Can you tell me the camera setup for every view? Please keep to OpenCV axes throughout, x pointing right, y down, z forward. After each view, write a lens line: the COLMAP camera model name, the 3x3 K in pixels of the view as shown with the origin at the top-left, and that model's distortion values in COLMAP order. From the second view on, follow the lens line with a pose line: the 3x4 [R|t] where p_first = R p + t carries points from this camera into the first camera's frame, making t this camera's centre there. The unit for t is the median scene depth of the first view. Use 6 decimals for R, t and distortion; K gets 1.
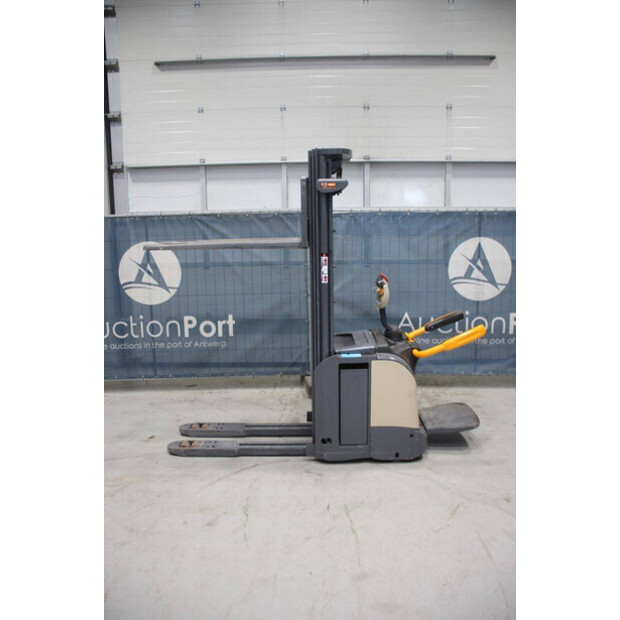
lens RADIAL K [[509.3, 0, 310.0], [0, 509.3, 310.0], [0, 0, 1]] dist [-0.171019, 0.155439]
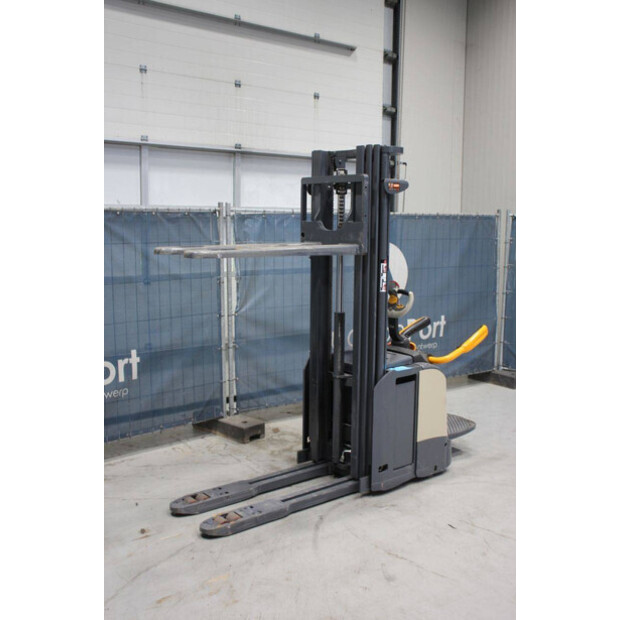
lens RADIAL K [[677.6, 0, 310.0], [0, 677.6, 310.0], [0, 0, 1]] dist [-0.038369, 0.027830]
pose [[0.771204, -0.061426, 0.633617, -0.586334], [0.091890, 0.995651, -0.015320, -0.009625], [-0.629921, 0.070038, 0.773495, 0.096047]]
